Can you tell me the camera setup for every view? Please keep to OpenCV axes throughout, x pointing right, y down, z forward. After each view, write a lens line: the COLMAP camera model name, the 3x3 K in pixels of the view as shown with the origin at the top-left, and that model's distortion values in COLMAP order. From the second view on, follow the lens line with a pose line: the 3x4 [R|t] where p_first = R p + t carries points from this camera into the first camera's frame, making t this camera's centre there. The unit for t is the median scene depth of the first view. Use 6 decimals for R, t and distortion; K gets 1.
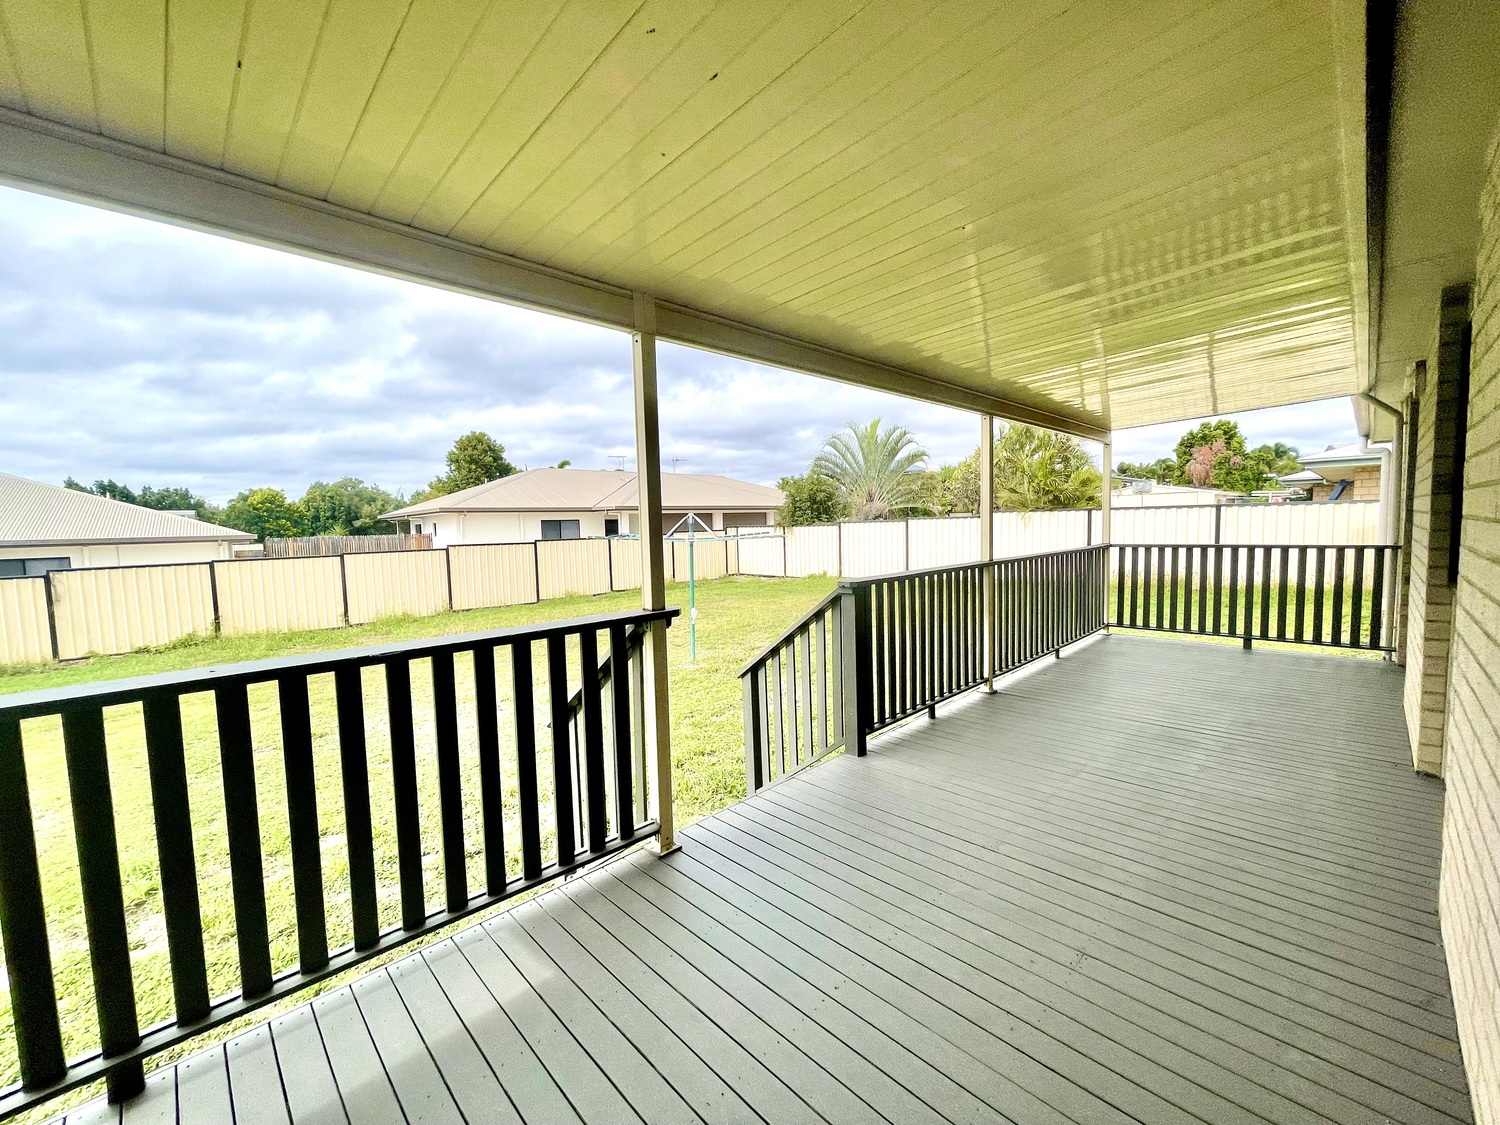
lens RADIAL K [[609.9, 0, 729.8], [0, 609.9, 568.9], [0, 0, 1]] dist [0.001639, 0.002418]
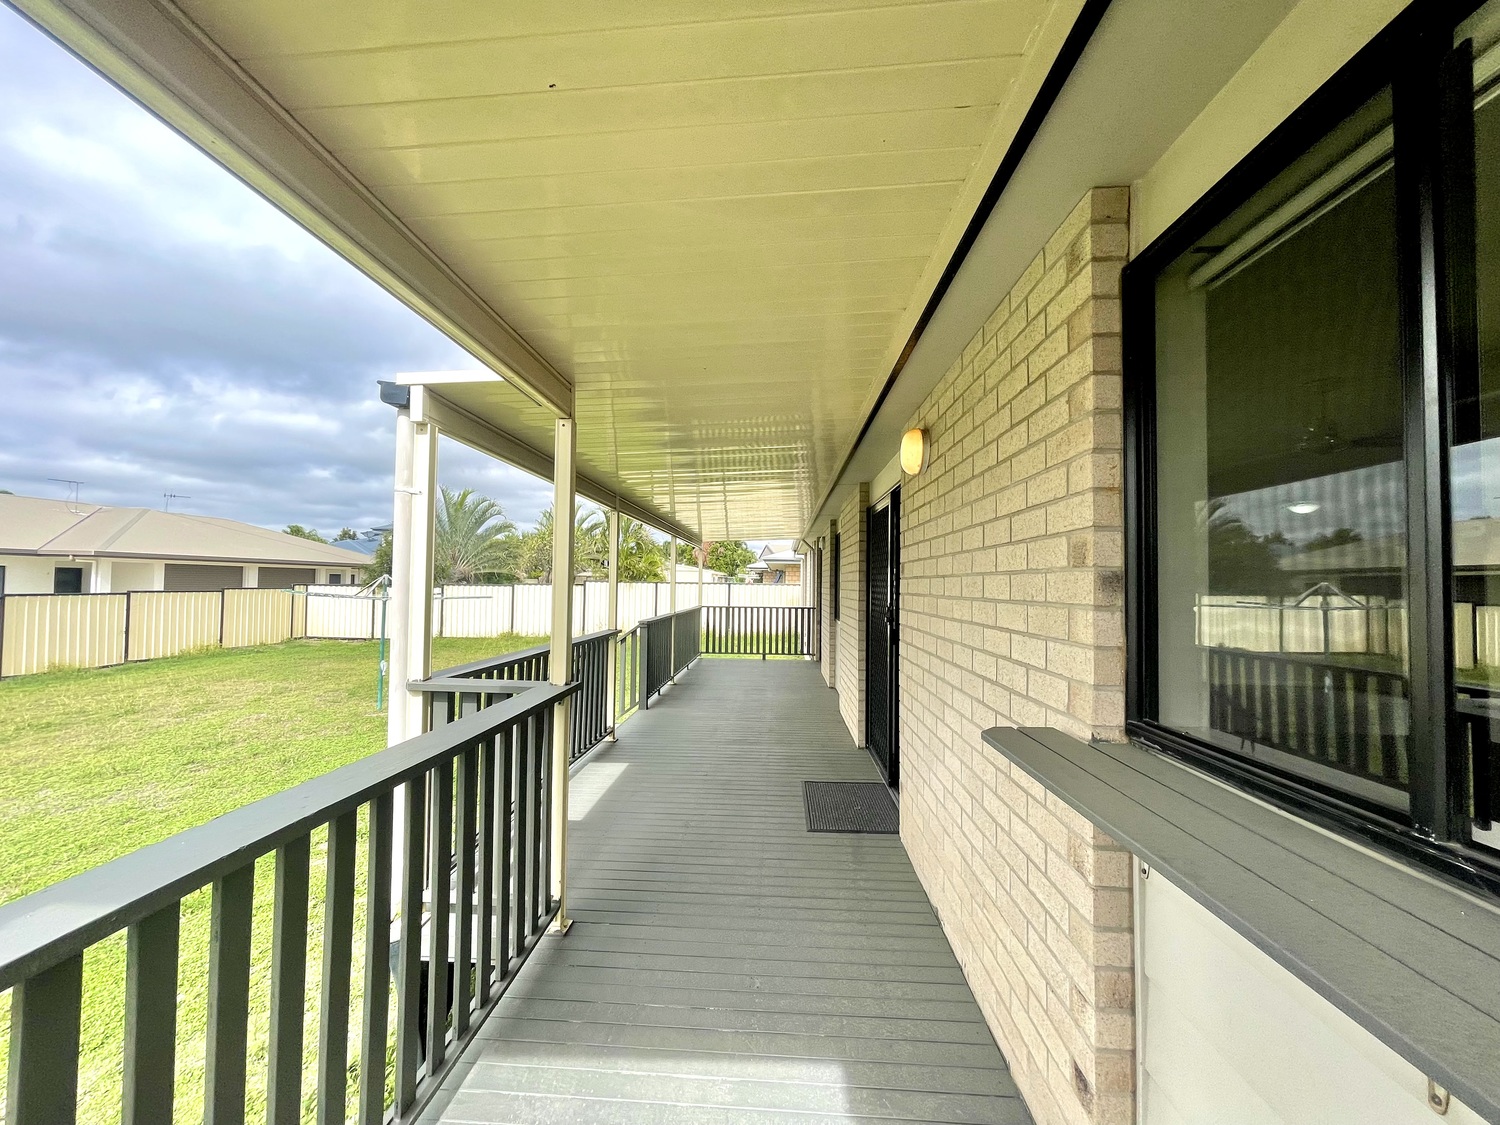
lens RADIAL K [[609.9, 0, 741.3], [0, 609.9, 568.1], [0, 0, 1]] dist [0.001639, 0.002418]
pose [[0.736808, 0.054360, 0.673914, -0.222383], [0.017612, 0.994881, -0.099505, 0.013166], [-0.675873, 0.085185, 0.732079, -0.166222]]
